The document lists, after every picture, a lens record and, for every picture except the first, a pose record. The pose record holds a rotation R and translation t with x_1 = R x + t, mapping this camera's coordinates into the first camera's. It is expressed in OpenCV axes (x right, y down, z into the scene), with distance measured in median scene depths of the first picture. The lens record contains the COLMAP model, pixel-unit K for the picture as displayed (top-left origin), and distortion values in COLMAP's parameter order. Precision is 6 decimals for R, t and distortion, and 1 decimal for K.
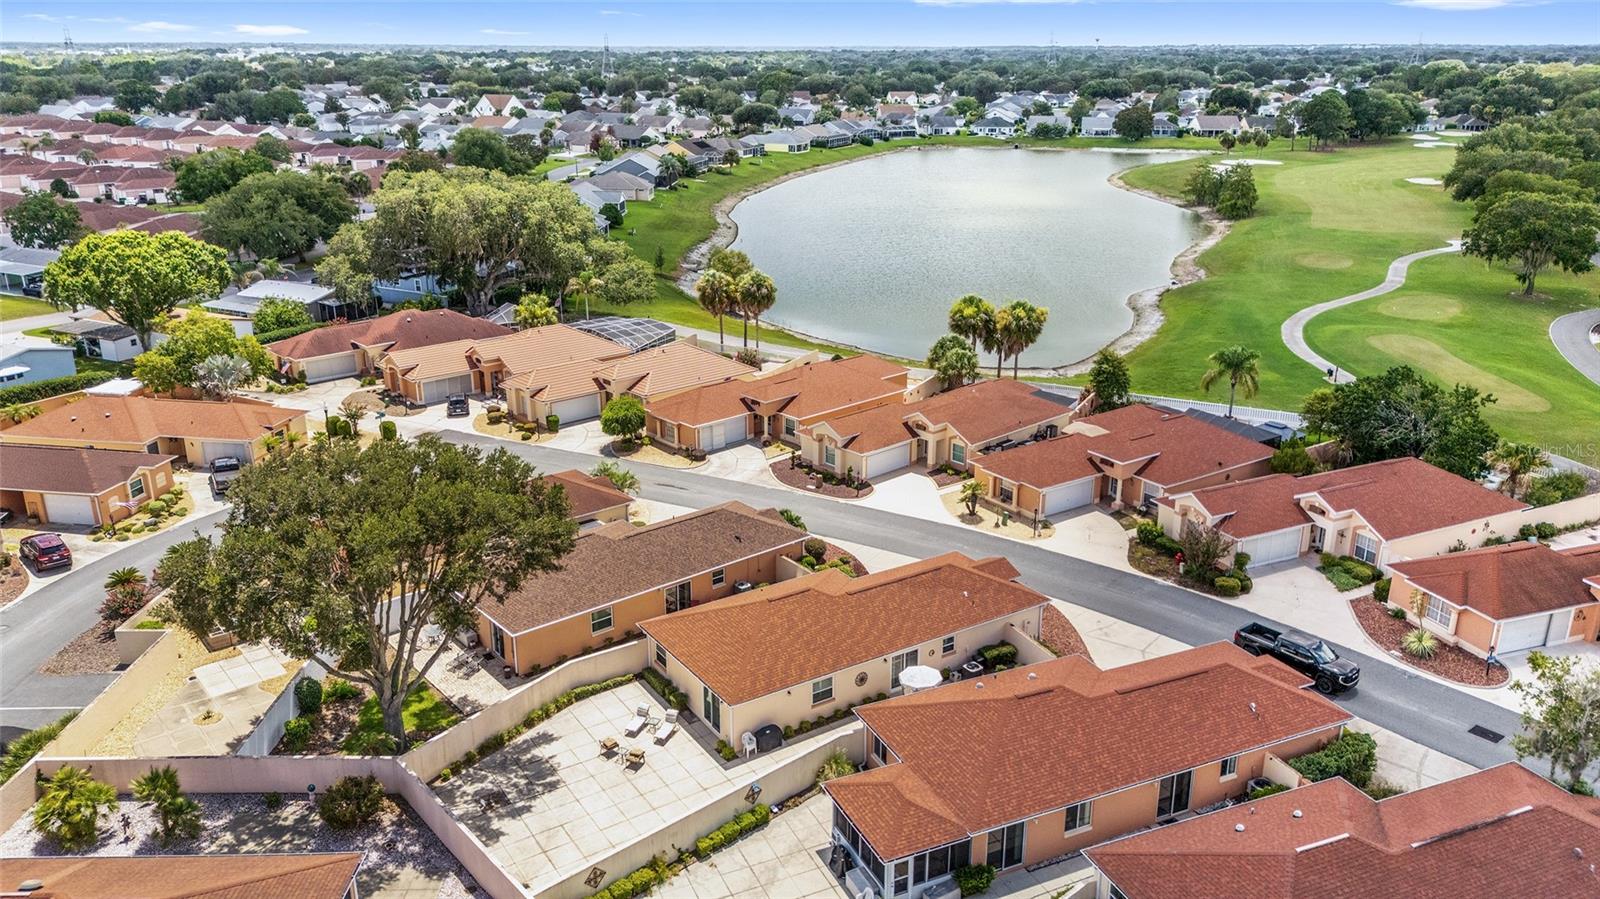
lens RADIAL K [[1179.7, 0, 805.1], [0, 1179.7, 433.7], [0, 0, 1]] dist [0.090483, -0.114934]
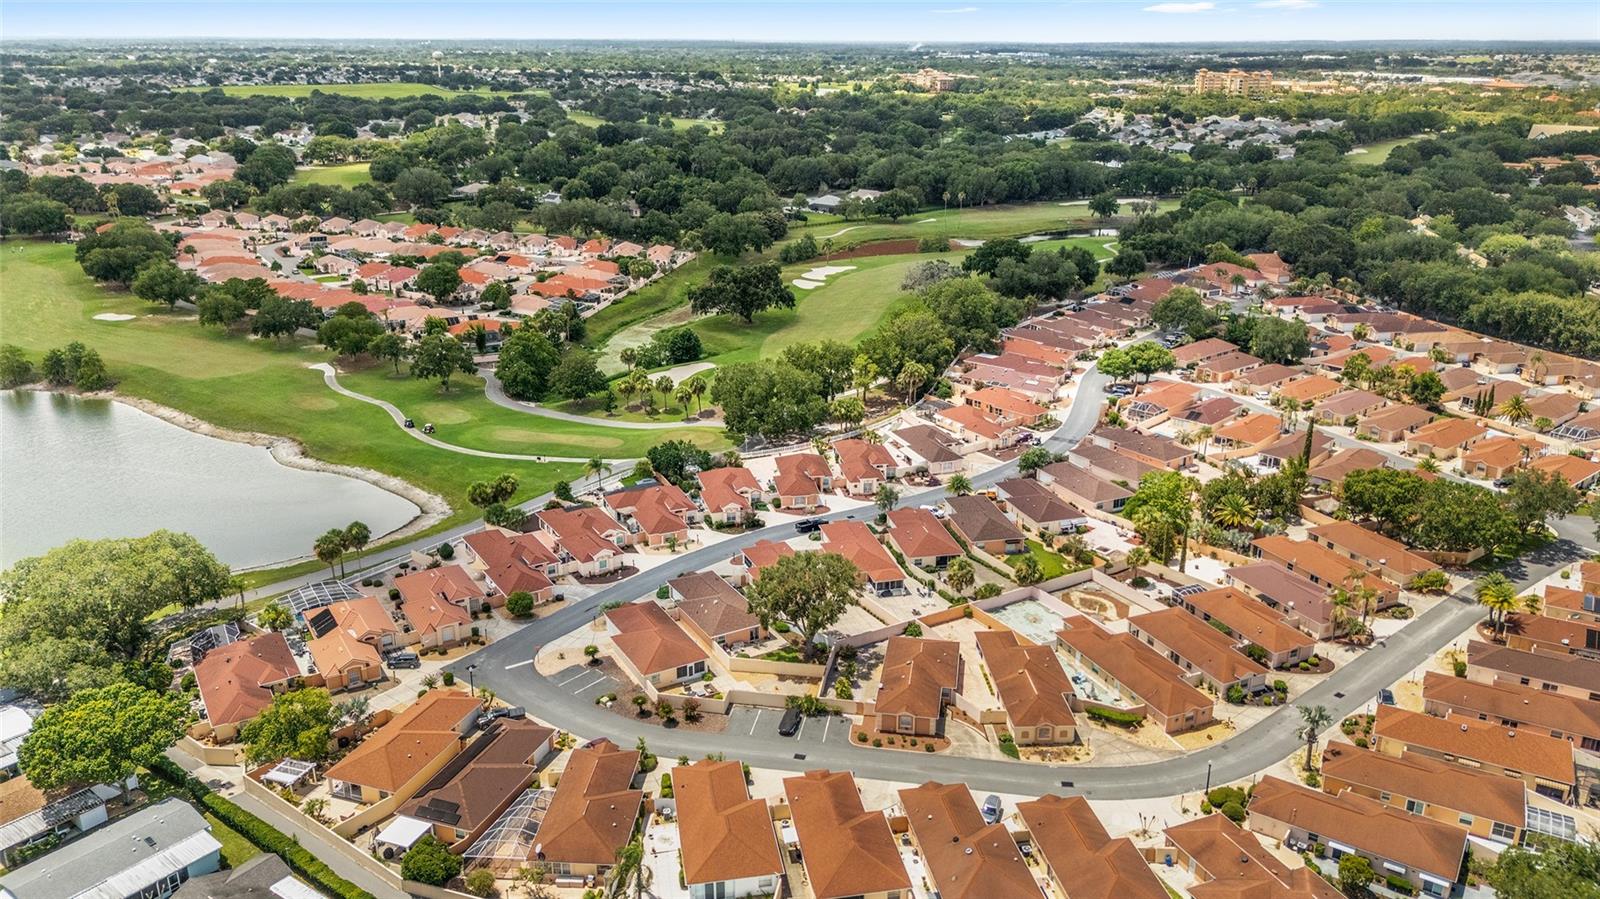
lens RADIAL K [[1179.7, 0, 805.1], [0, 1179.7, 433.7], [0, 0, 1]] dist [0.090483, -0.114934]
pose [[0.188563, -0.313158, 0.930793, -2.071542], [0.305085, 0.919580, 0.247581, -0.699056], [-0.933471, 0.237286, 0.268939, 0.043093]]
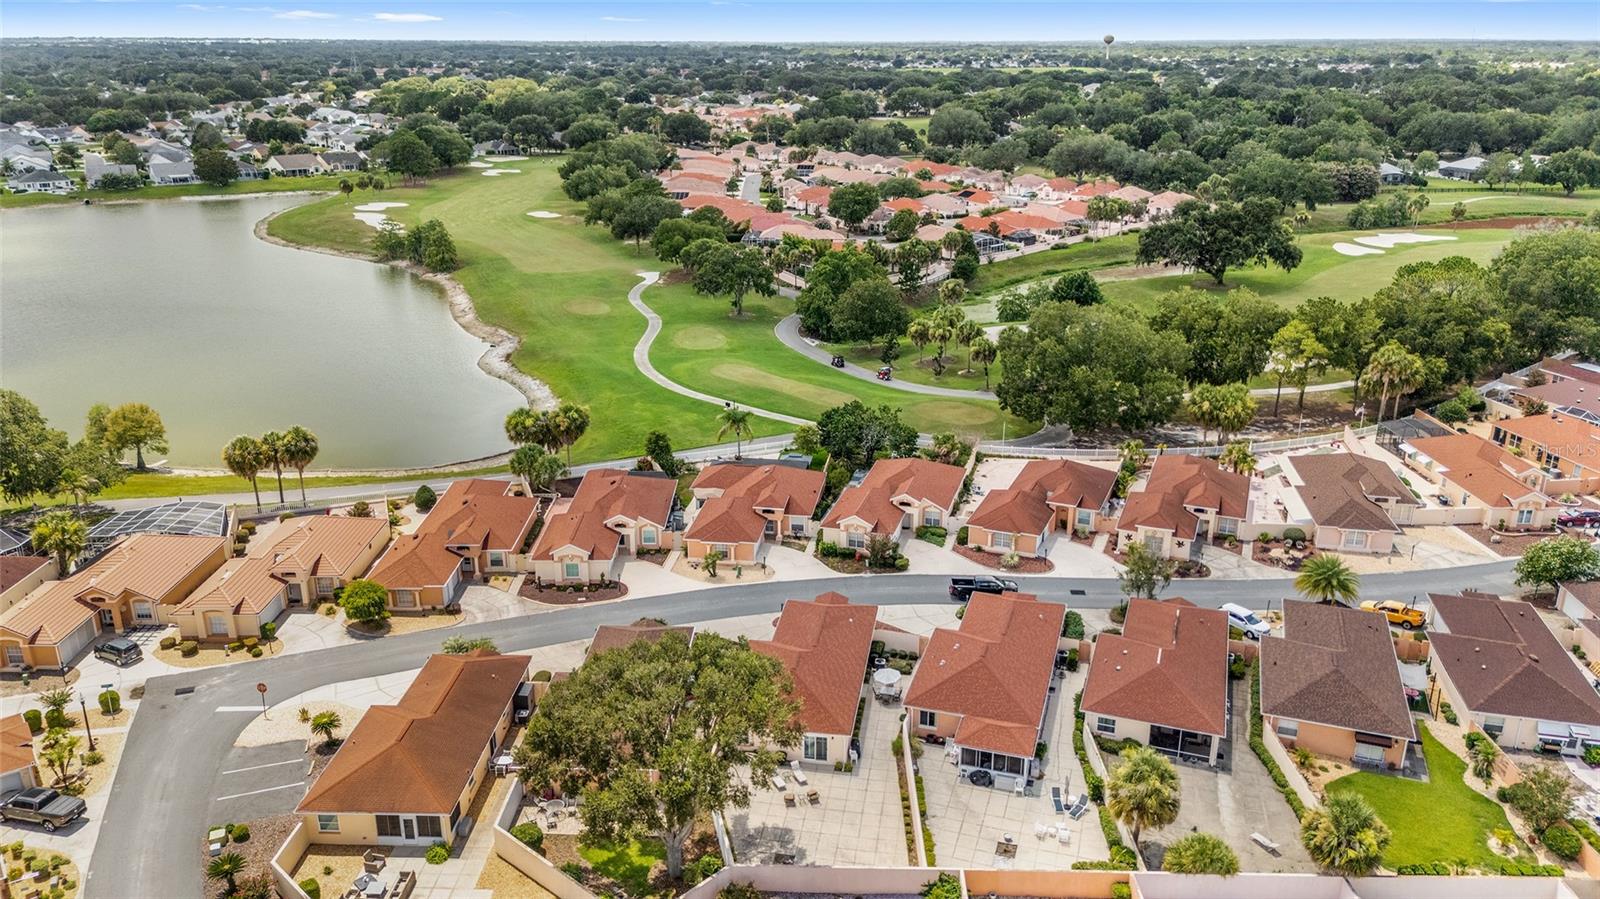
lens RADIAL K [[1179.7, 0, 805.1], [0, 1179.7, 433.7], [0, 0, 1]] dist [0.090483, -0.114934]
pose [[0.674553, -0.234839, 0.699878, -0.734241], [0.230554, 0.967649, 0.102476, -0.215280], [-0.701301, 0.092234, 0.706873, -0.054553]]
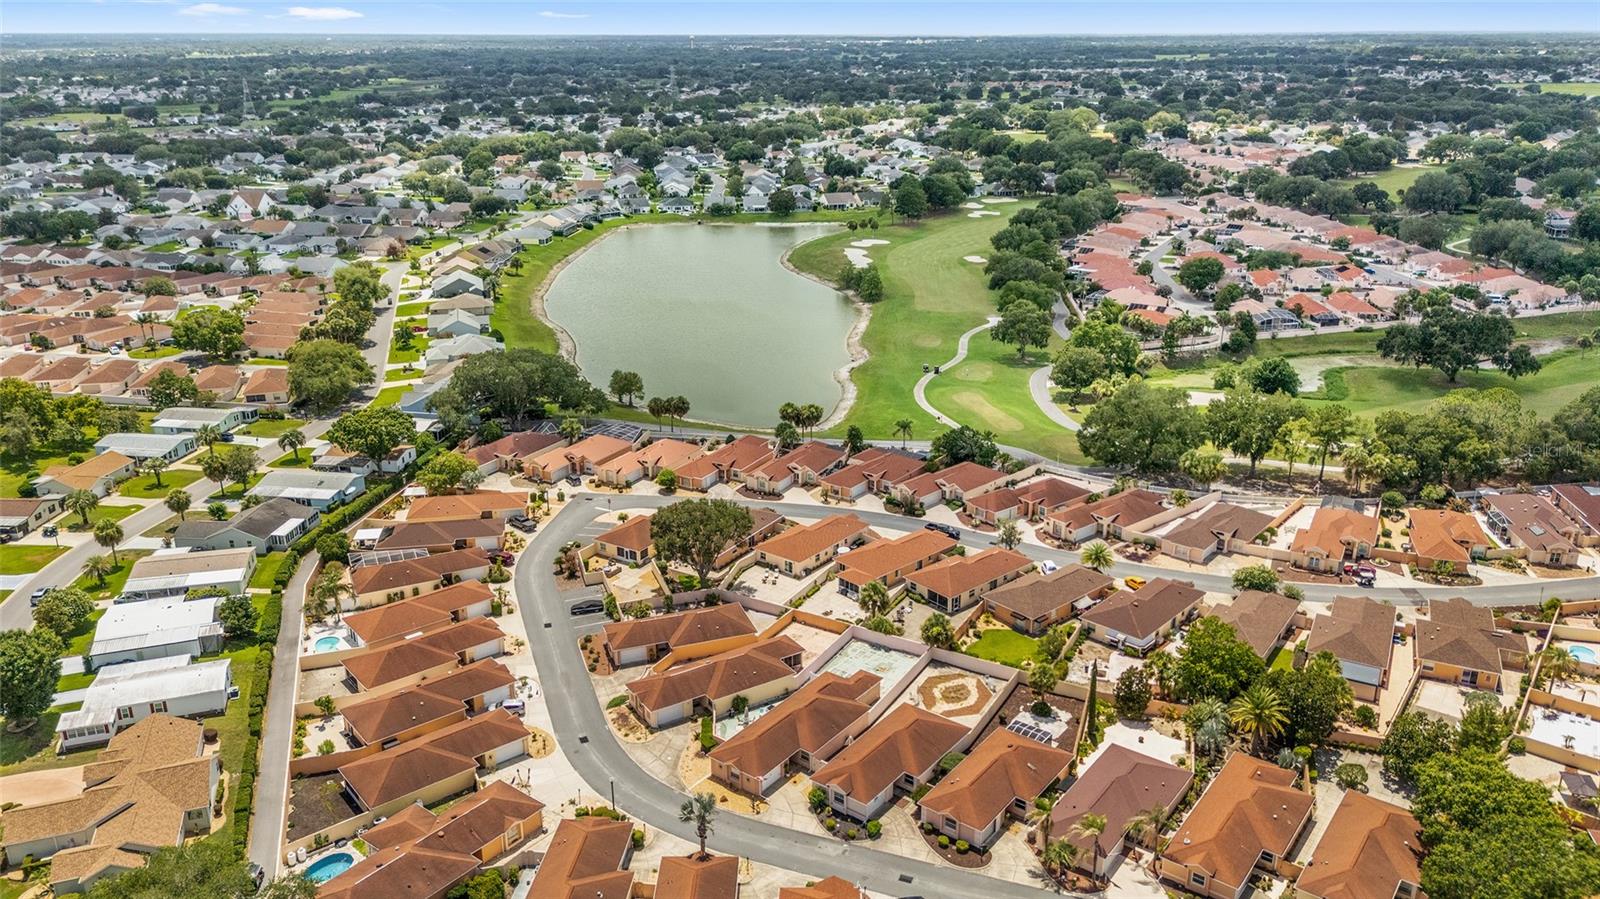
lens RADIAL K [[1179.7, 0, 805.1], [0, 1179.7, 433.7], [0, 0, 1]] dist [0.090483, -0.114934]
pose [[0.948115, -0.106138, 0.299688, -0.714863], [0.103170, 0.994330, 0.025757, -0.162318], [-0.300723, 0.006498, 0.953689, -1.590902]]
